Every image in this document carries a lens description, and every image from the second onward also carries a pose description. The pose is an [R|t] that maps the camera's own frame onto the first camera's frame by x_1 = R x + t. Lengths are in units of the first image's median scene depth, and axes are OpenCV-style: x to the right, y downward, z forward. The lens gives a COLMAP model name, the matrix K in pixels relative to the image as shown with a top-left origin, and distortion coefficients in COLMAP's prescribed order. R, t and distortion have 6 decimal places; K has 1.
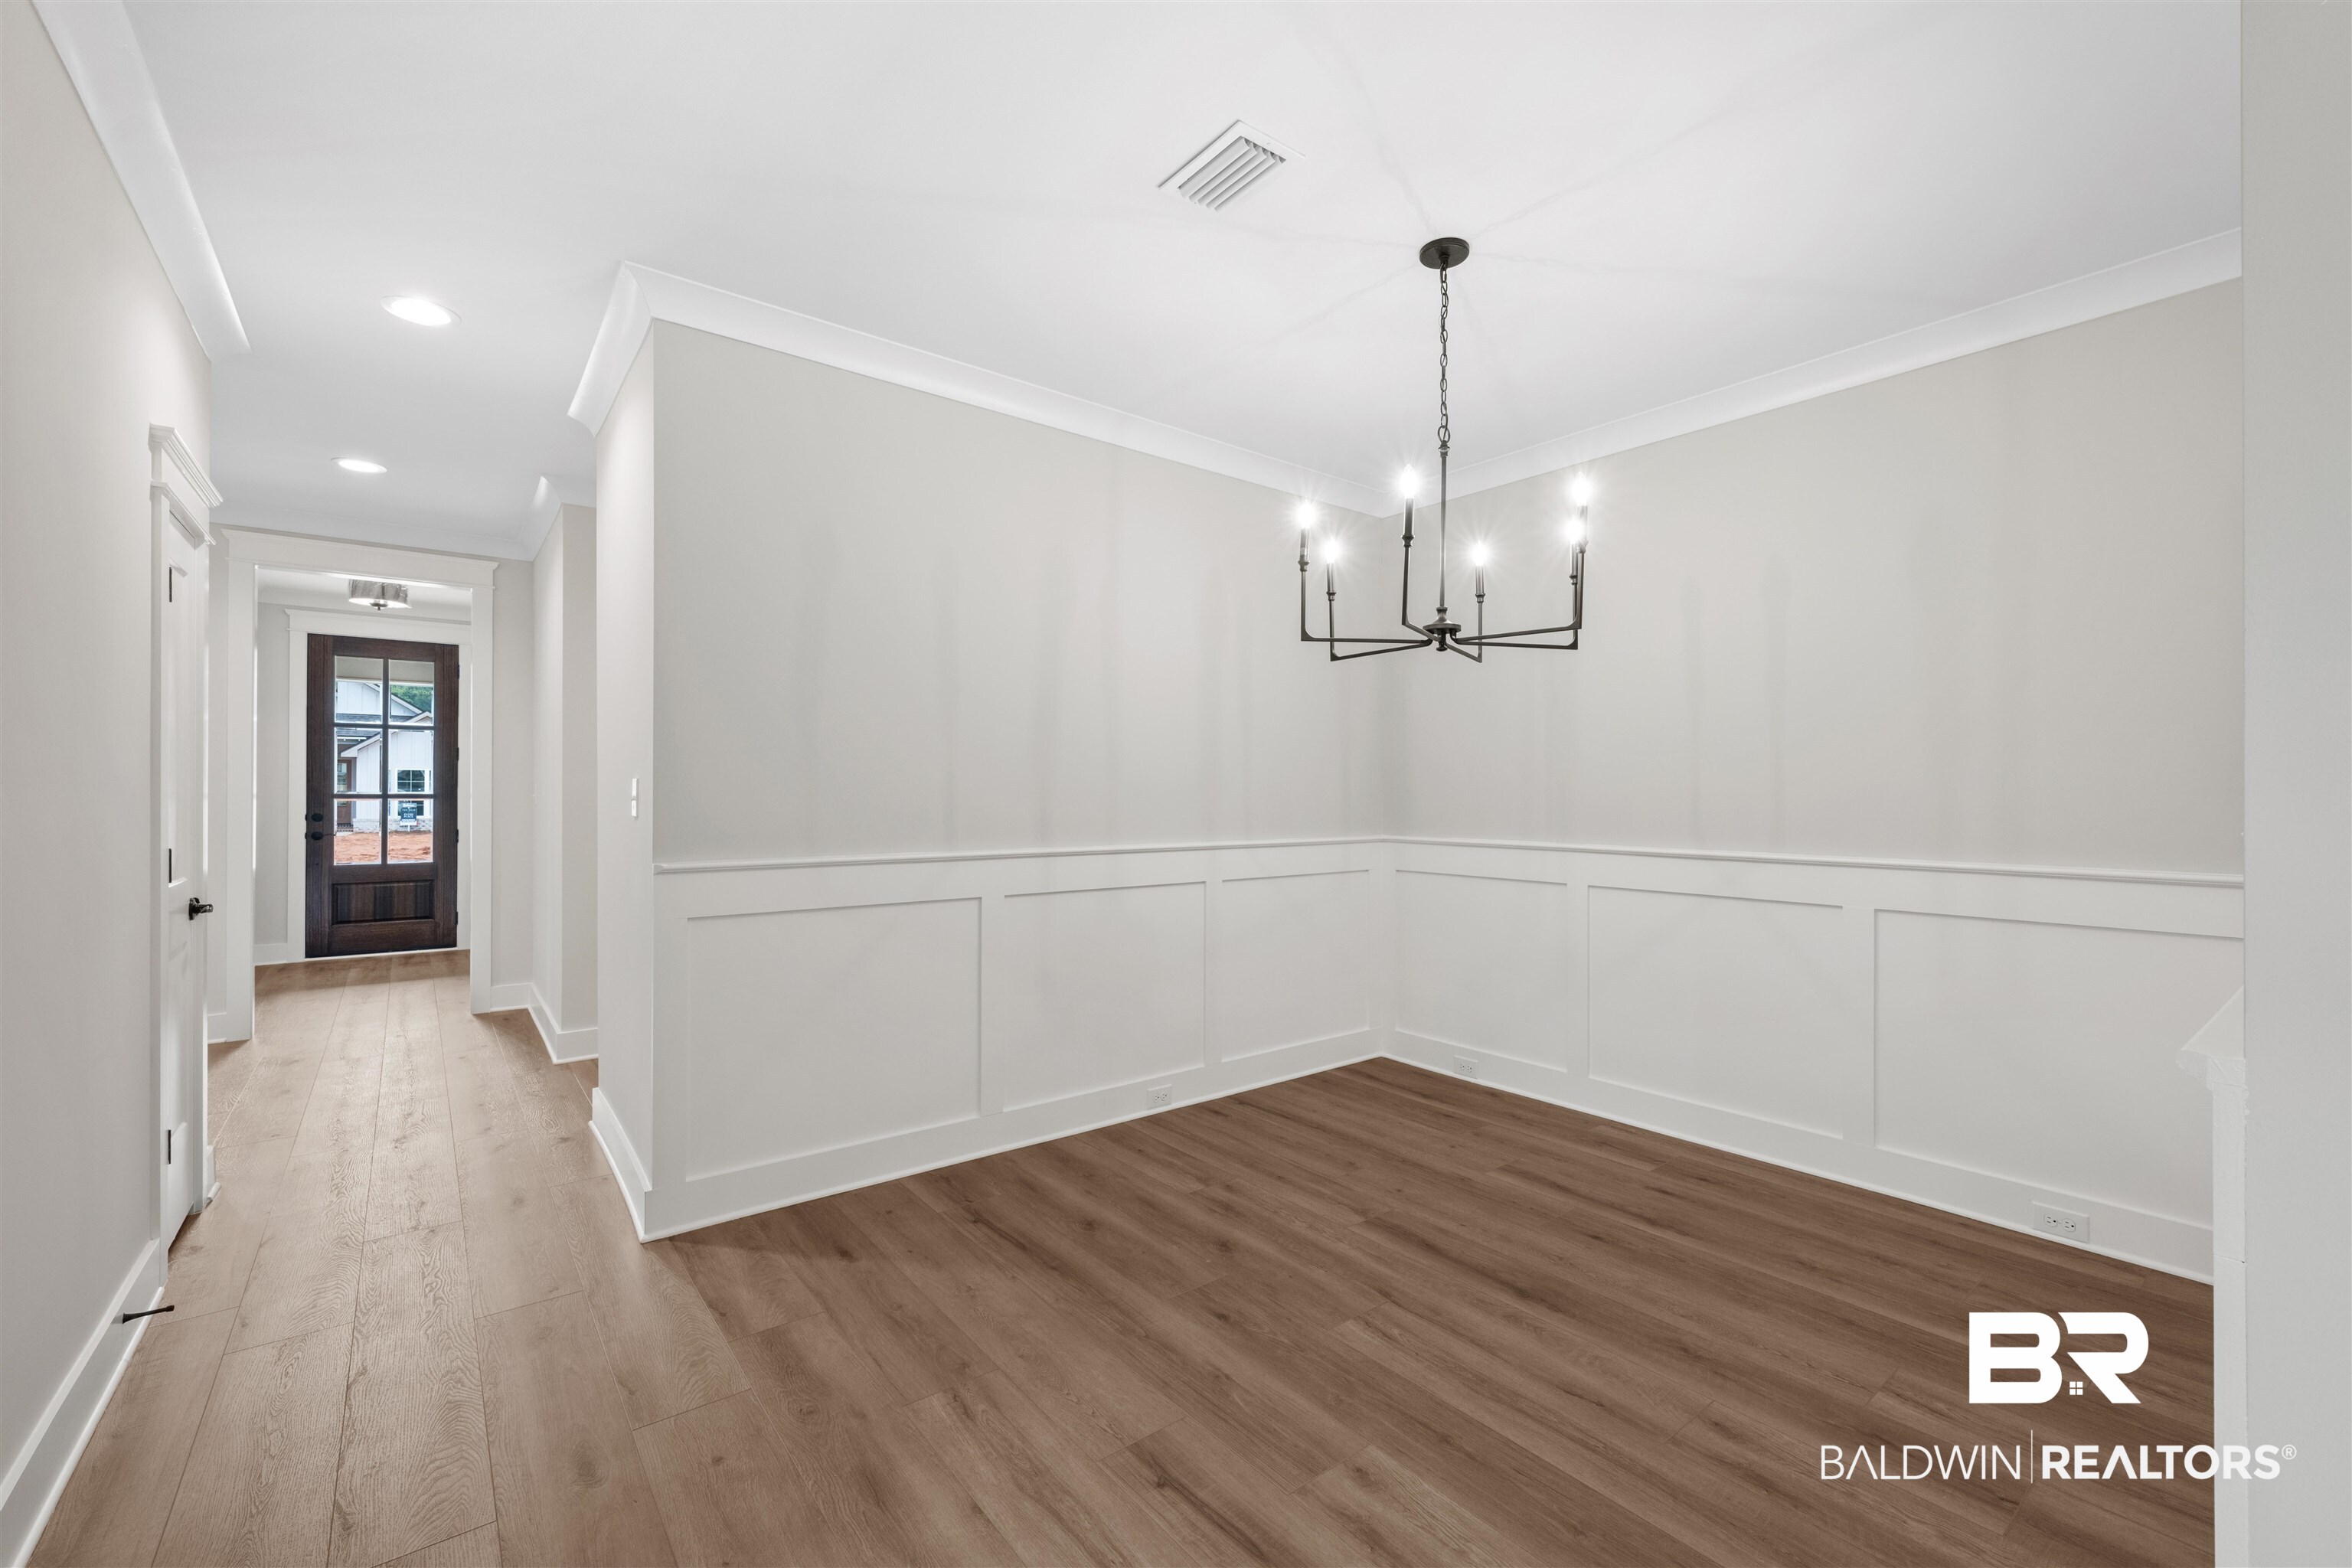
lens RADIAL K [[1016.7, 0, 1177.1], [0, 1016.7, 790.5], [0, 0, 1]] dist [-0.008380, 0.000299]
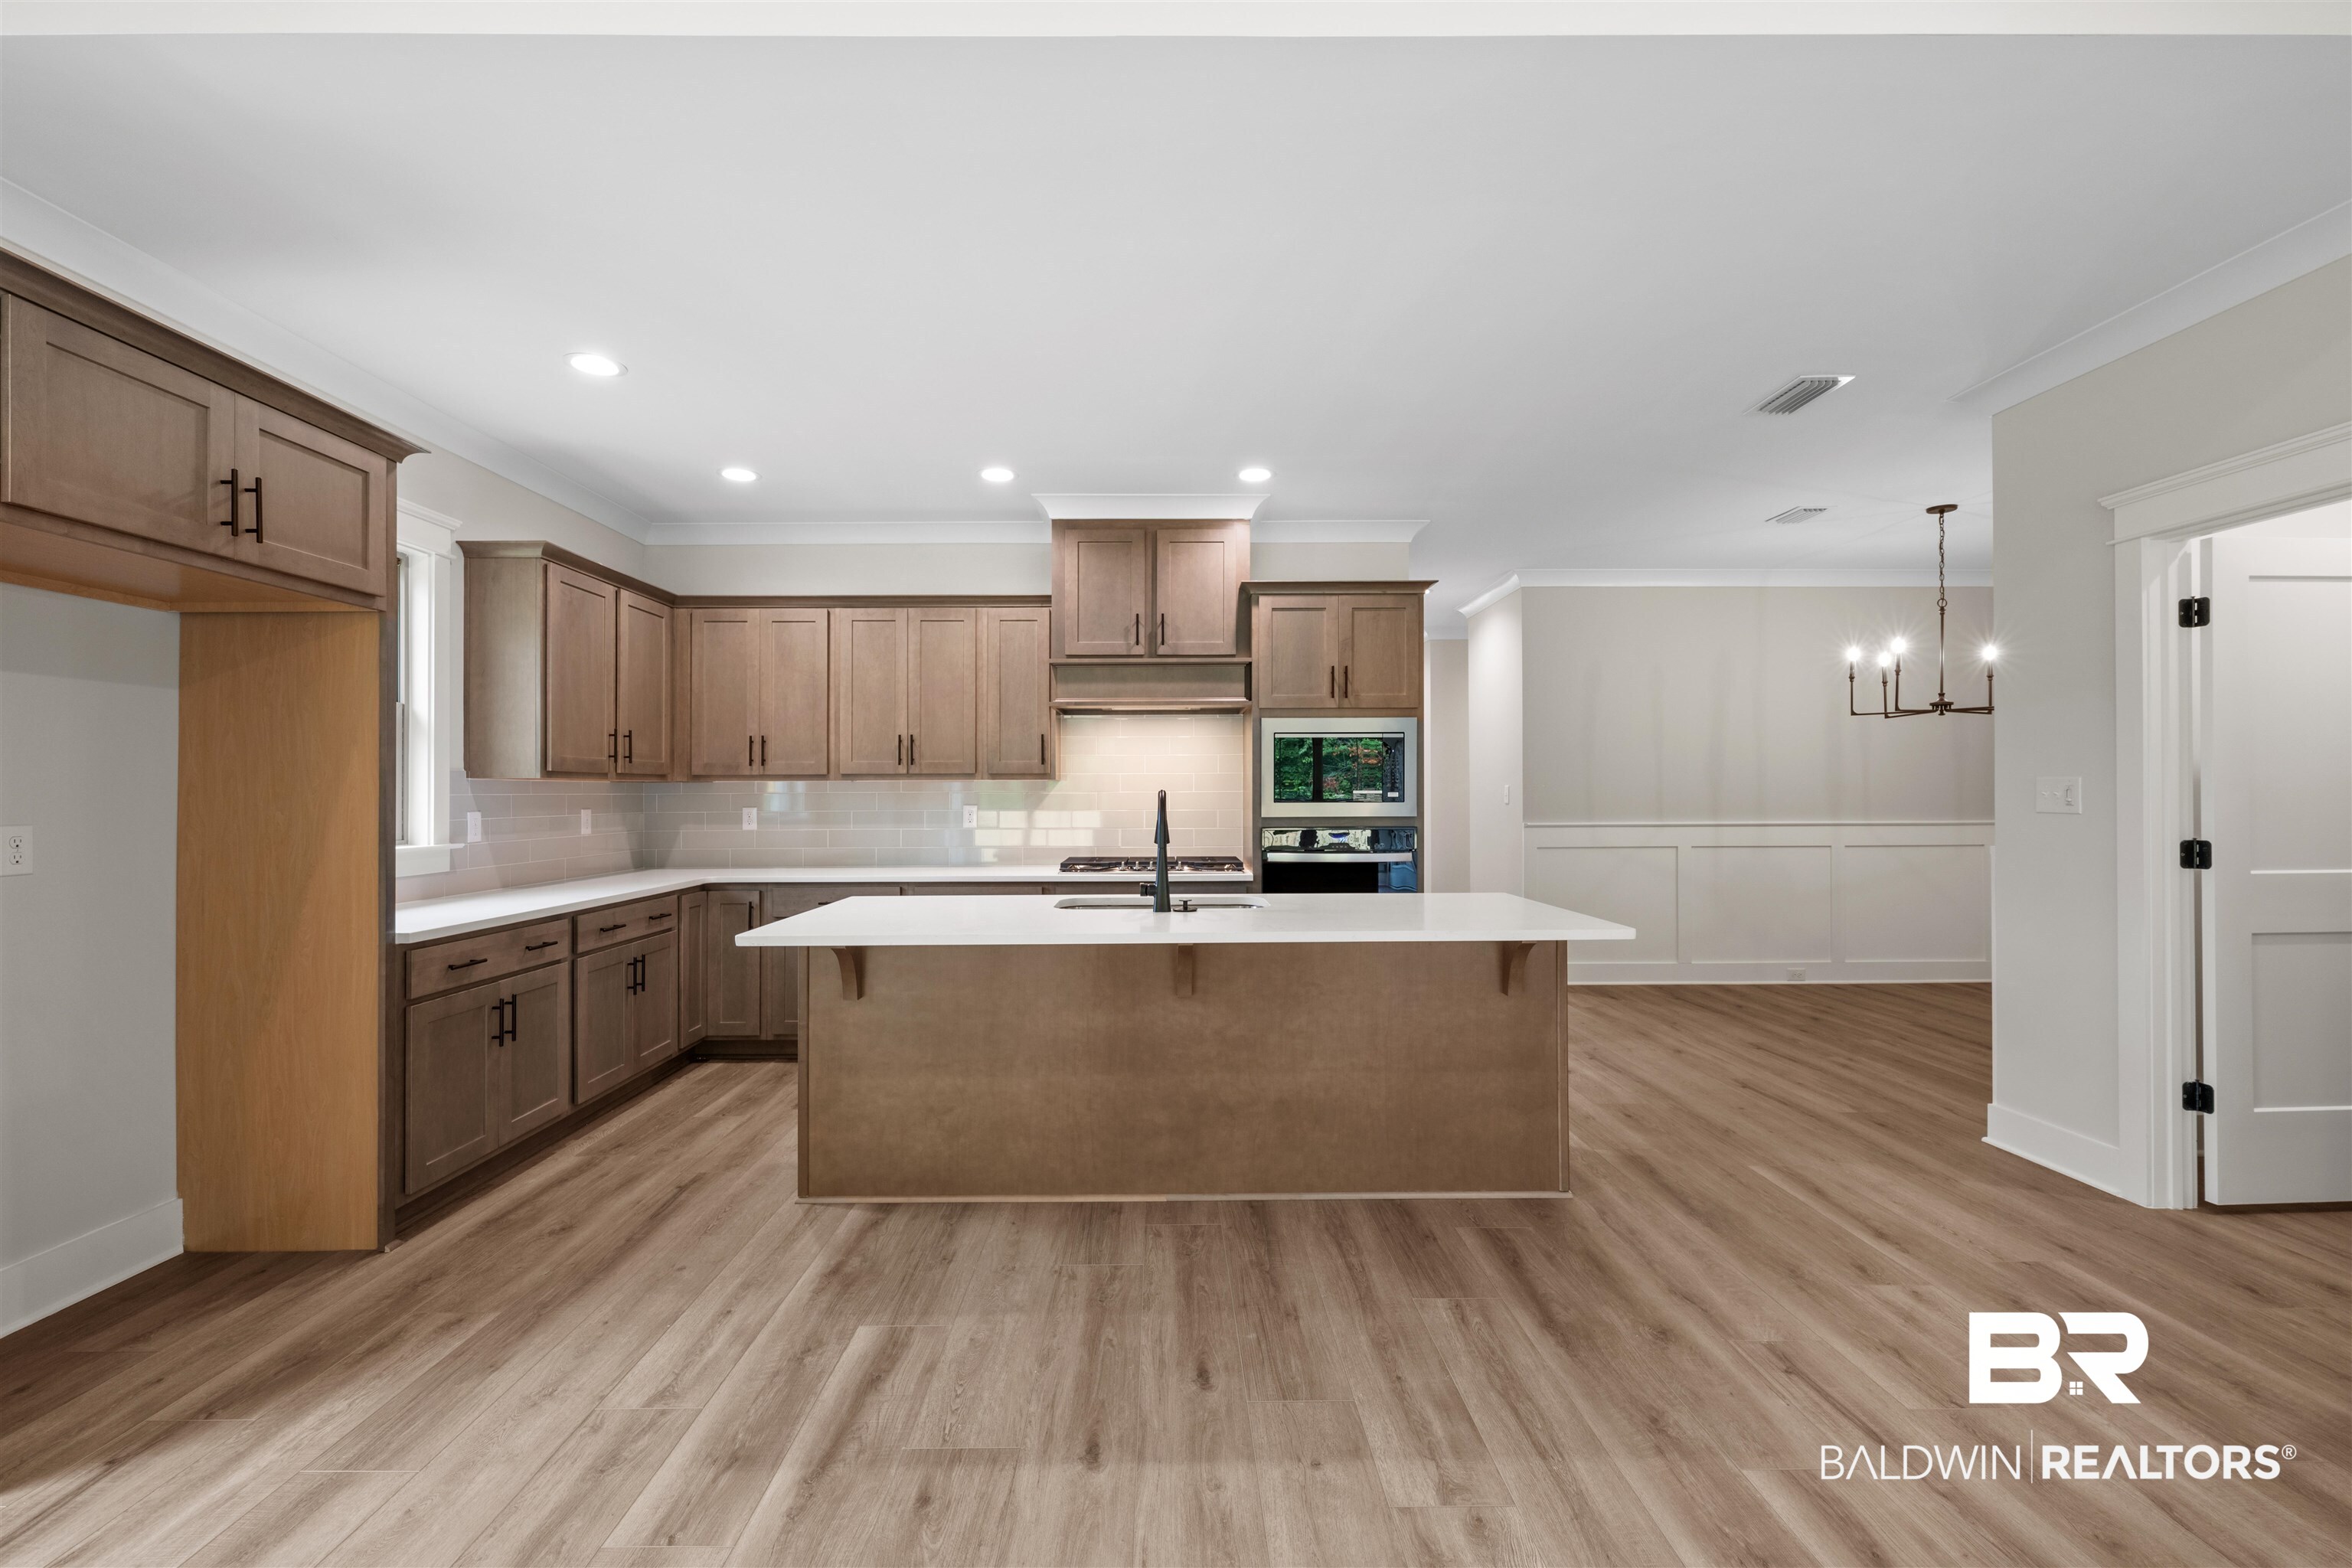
lens RADIAL K [[1016.7, 0, 1177.4], [0, 1016.7, 785.5], [0, 0, 1]] dist [-0.008380, 0.000299]
pose [[0.807959, -0.007774, -0.589187, 0.217929], [0.005997, 0.999970, -0.004972, -0.003733], [0.589208, 0.000484, 0.807981, -1.399179]]
